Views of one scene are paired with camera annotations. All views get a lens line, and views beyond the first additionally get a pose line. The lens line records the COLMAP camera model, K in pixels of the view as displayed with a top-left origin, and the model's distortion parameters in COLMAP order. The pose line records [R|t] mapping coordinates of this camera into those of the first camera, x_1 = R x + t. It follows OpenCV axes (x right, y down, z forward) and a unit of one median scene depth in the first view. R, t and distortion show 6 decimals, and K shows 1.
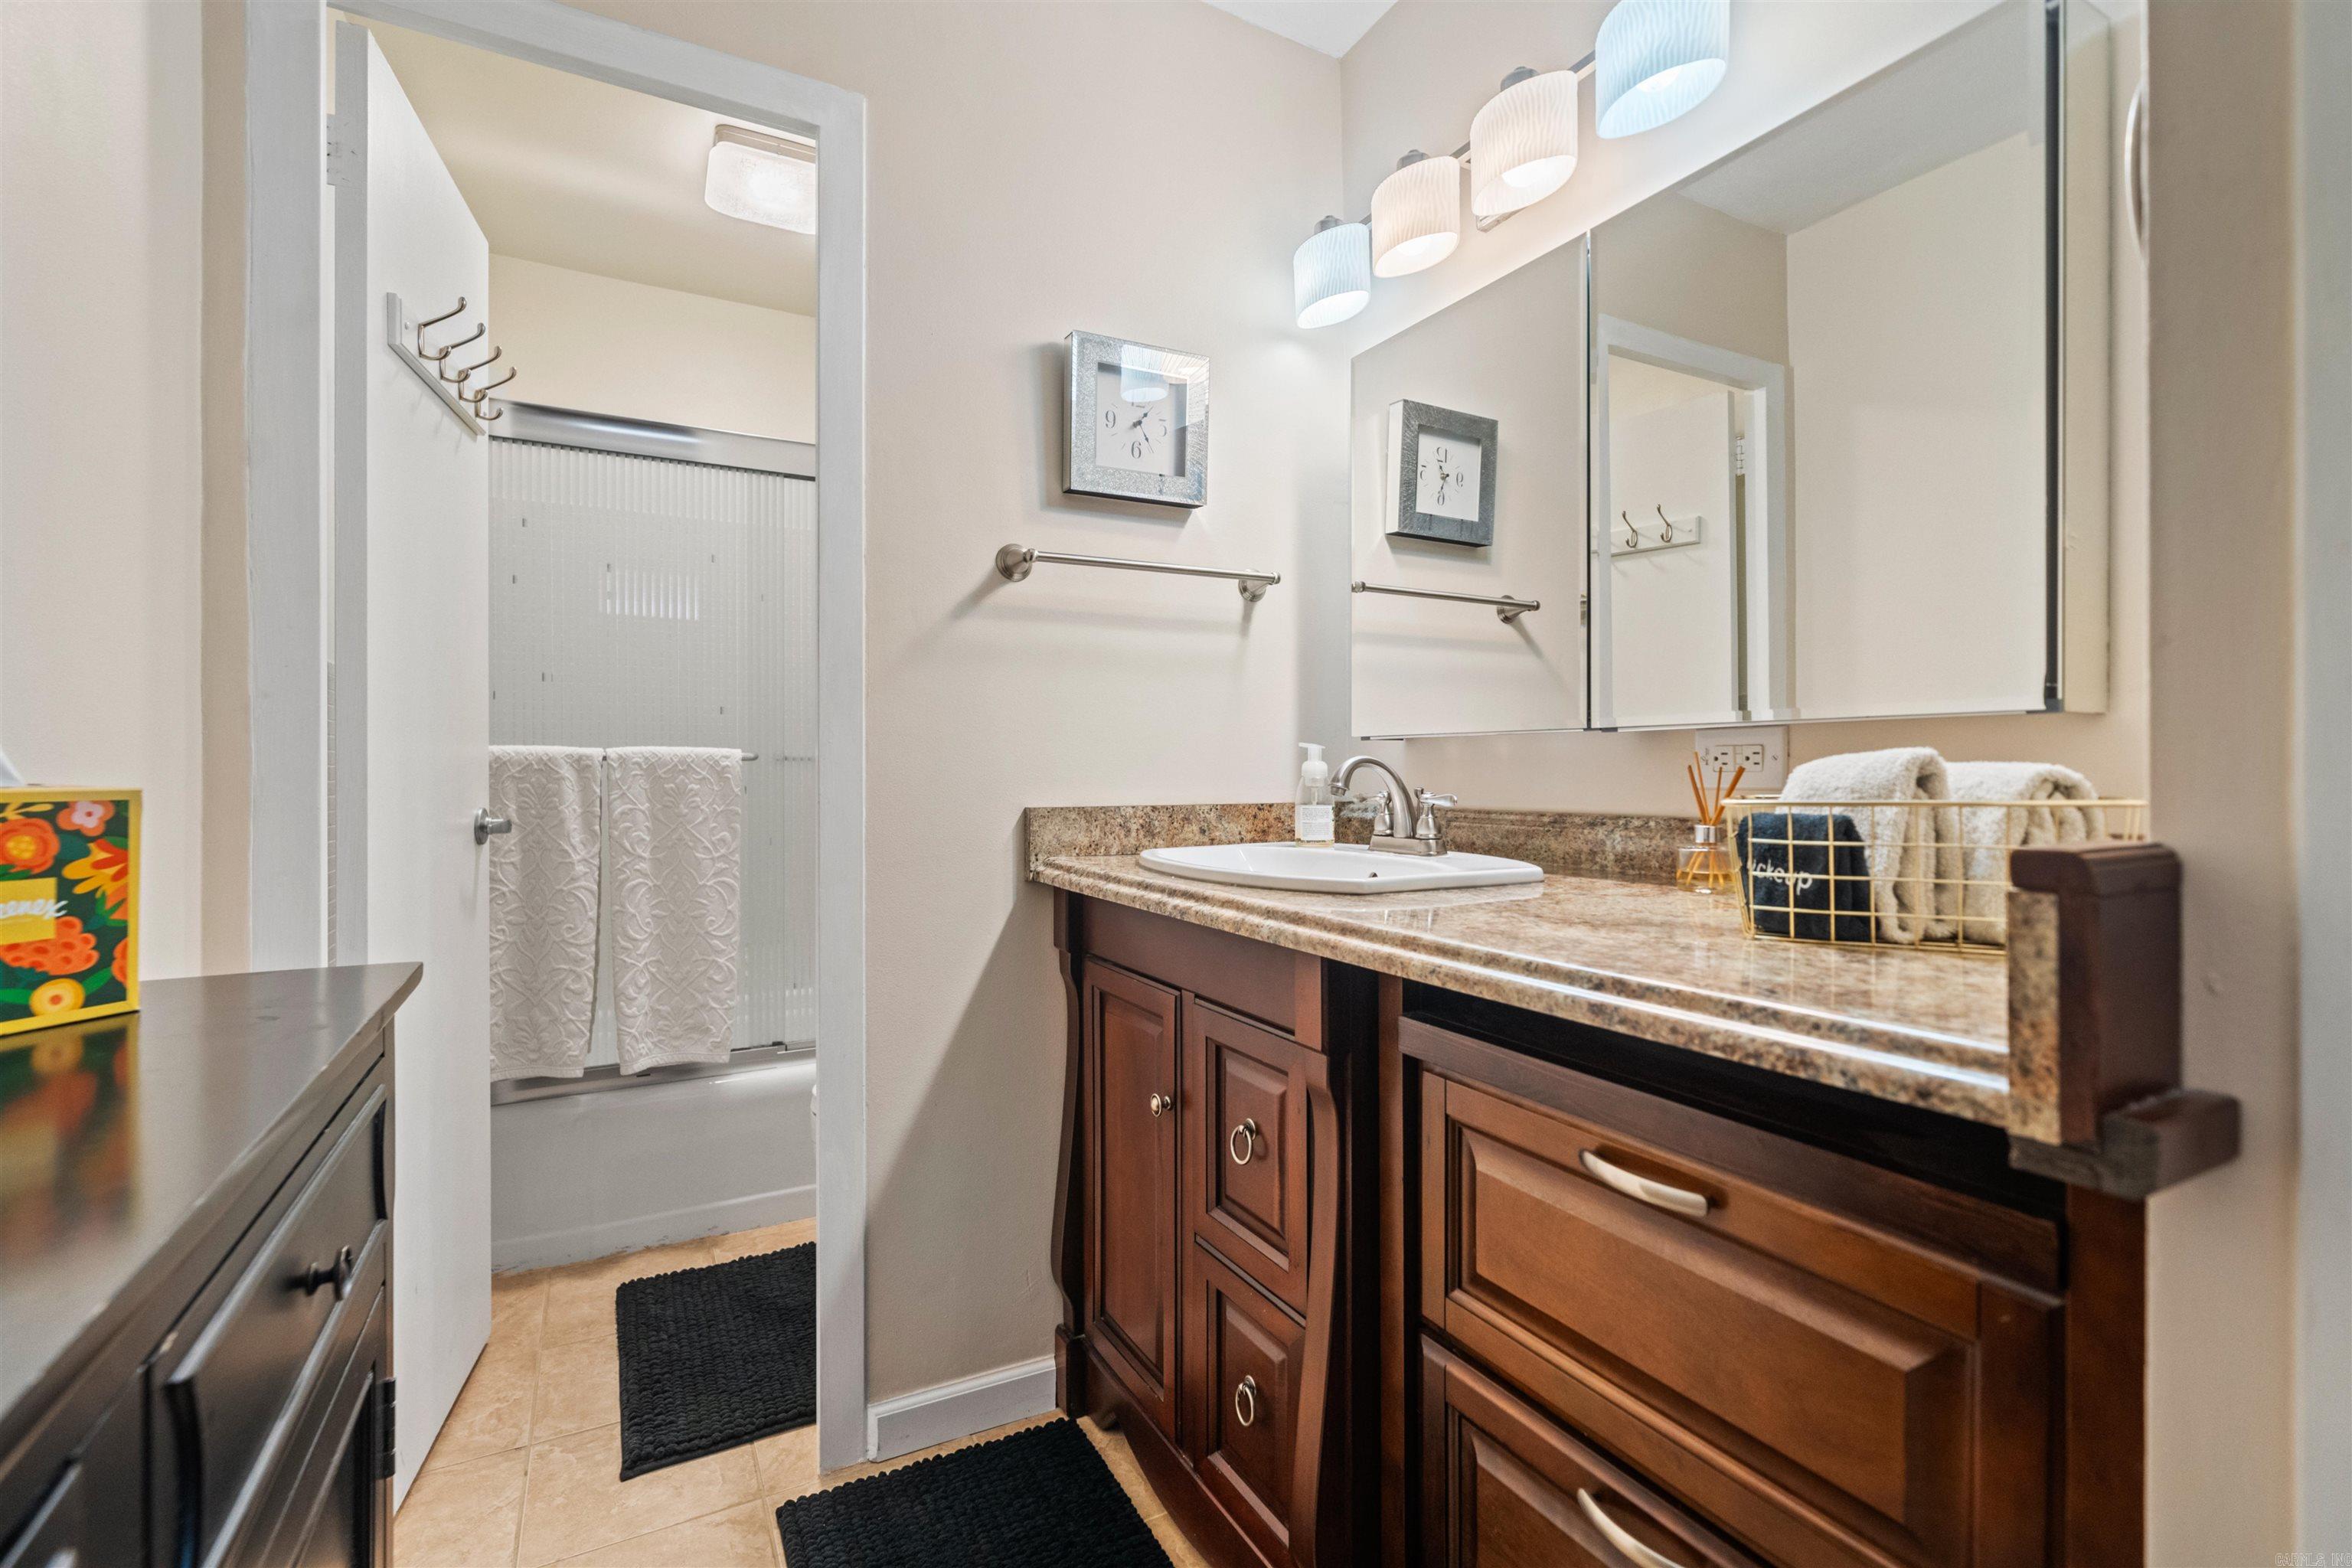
lens RADIAL K [[1013.7, 0, 1166.9], [0, 1013.7, 768.4], [0, 0, 1]] dist [0.000366, 0.000300]
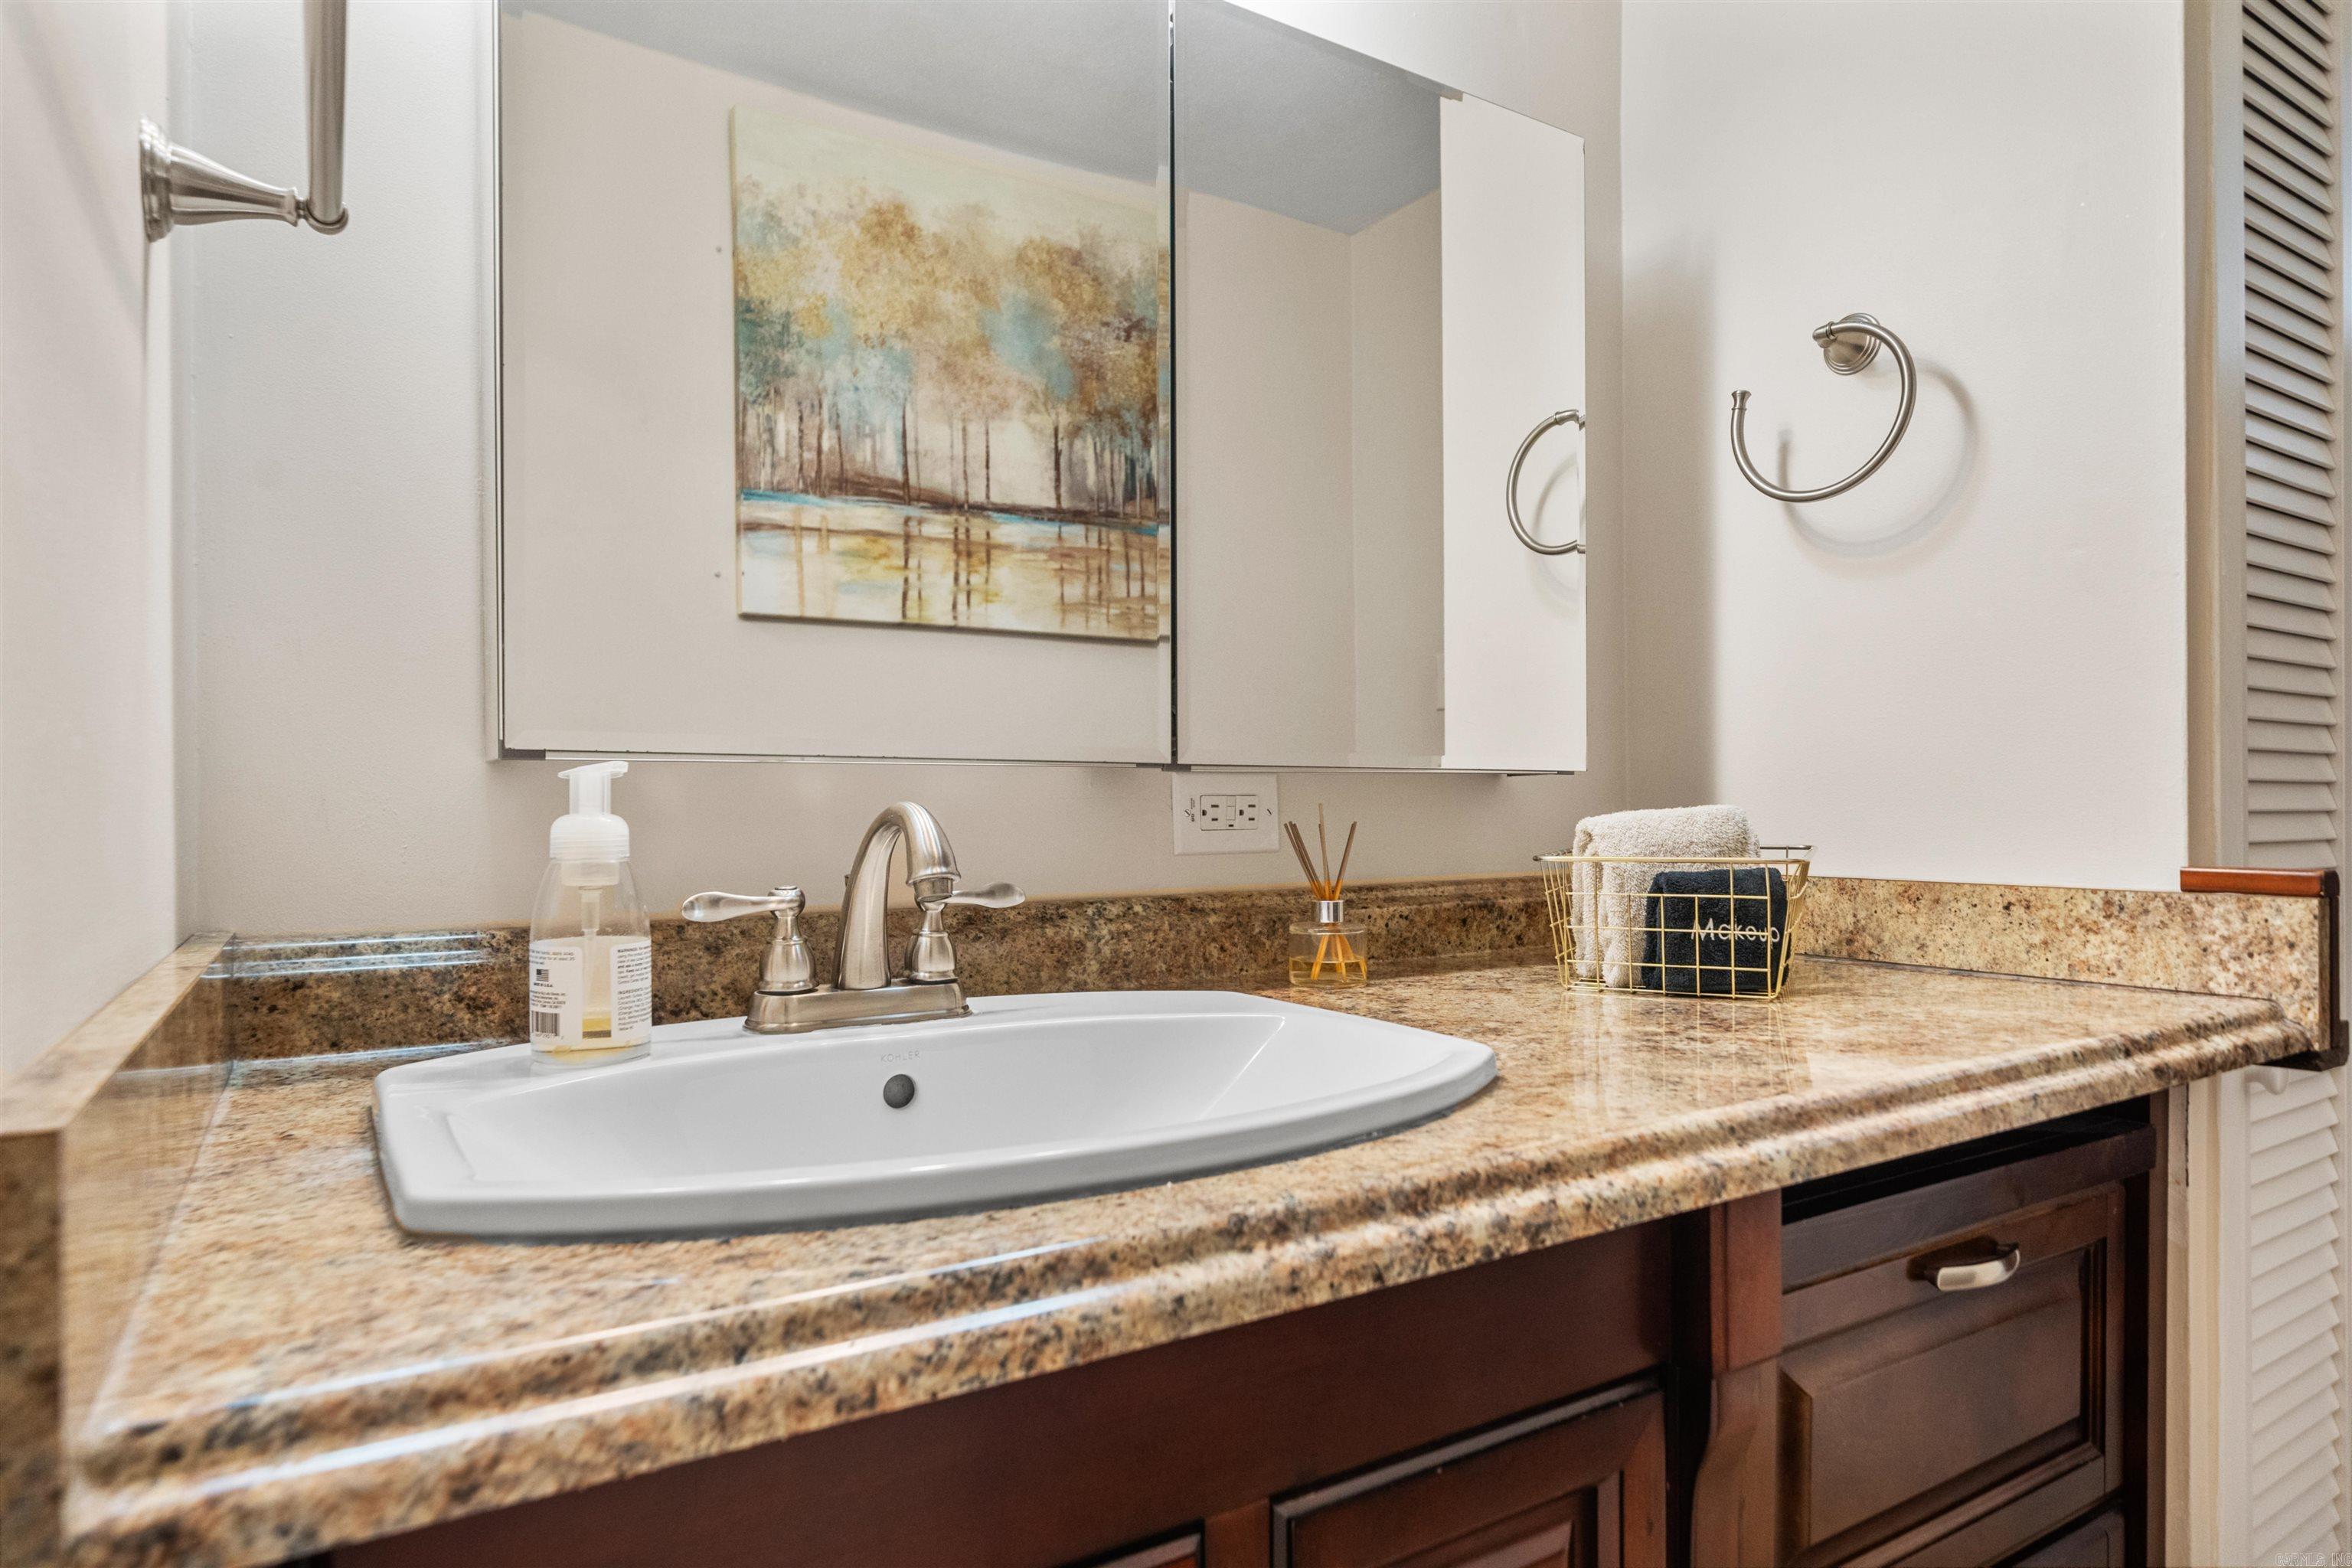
lens RADIAL K [[1315.1, 0, 1170.6], [0, 1315.1, 797.0], [0, 0, 1]] dist [-0.000209, 0.000173]
pose [[-0.049295, 0.019388, 0.998596, -0.408732], [0.009196, 0.999778, -0.018957, -0.002956], [-0.998742, 0.008249, -0.049462, 1.052431]]
